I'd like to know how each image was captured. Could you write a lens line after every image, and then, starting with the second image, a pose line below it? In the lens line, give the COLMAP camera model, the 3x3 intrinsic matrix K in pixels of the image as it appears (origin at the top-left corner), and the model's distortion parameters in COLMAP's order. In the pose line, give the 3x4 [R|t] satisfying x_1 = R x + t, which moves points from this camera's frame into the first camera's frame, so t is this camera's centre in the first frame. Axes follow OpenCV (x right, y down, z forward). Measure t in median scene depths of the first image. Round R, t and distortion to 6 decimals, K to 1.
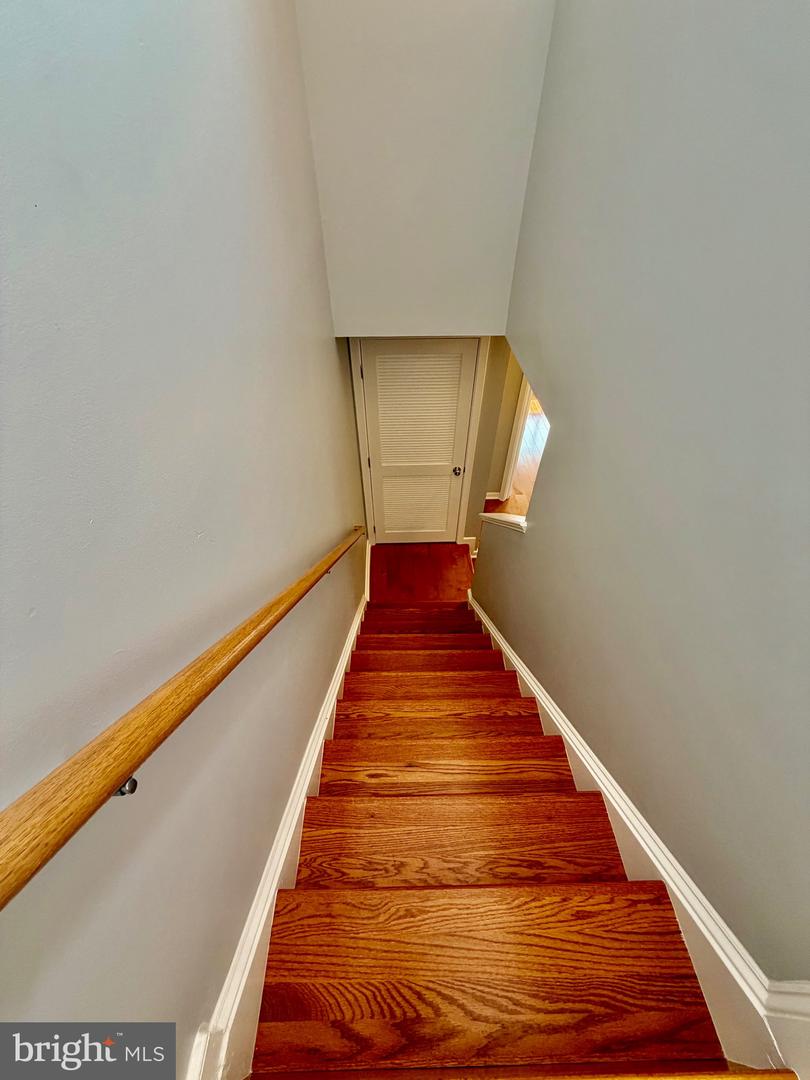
lens RADIAL K [[430.4, 0, 405.5], [0, 430.4, 539.6], [0, 0, 1]] dist [-0.002191, 0.001071]
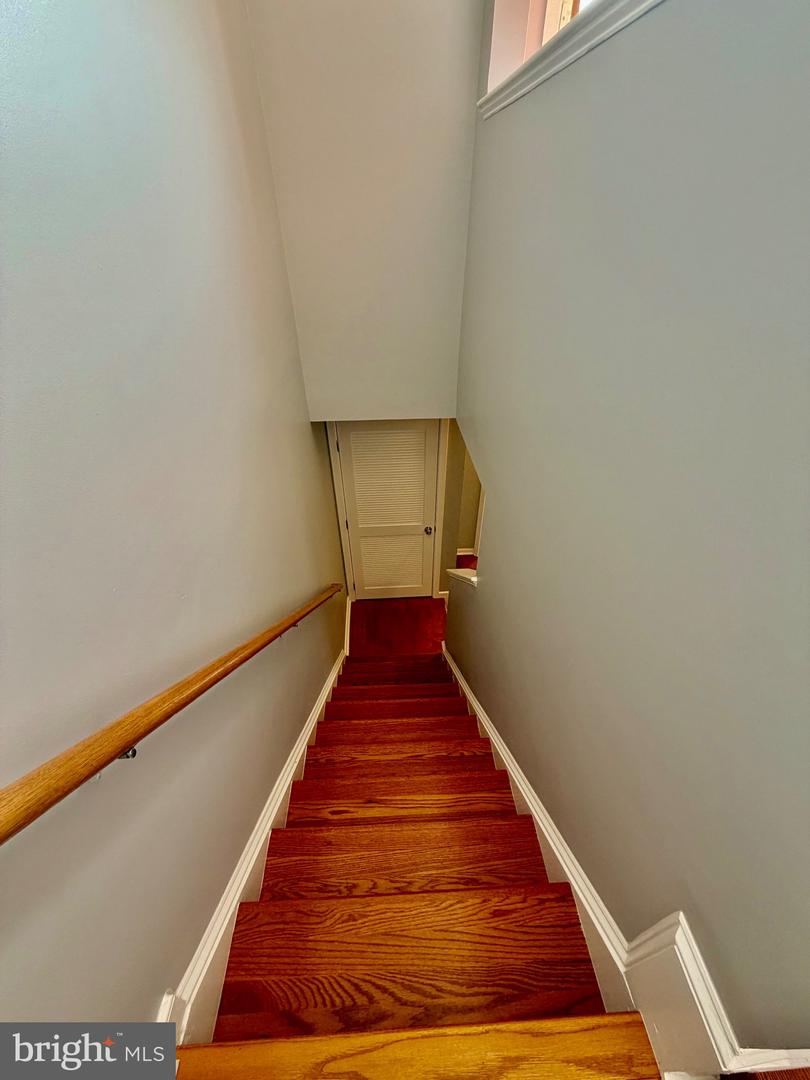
lens RADIAL K [[430.4, 0, 404.5], [0, 430.4, 538.5], [0, 0, 1]] dist [-0.002191, 0.001071]
pose [[0.999537, -0.022588, 0.020374, 0.121207], [0.025044, 0.991243, -0.129651, 0.000968], [-0.017267, 0.130101, 0.991350, -0.237750]]
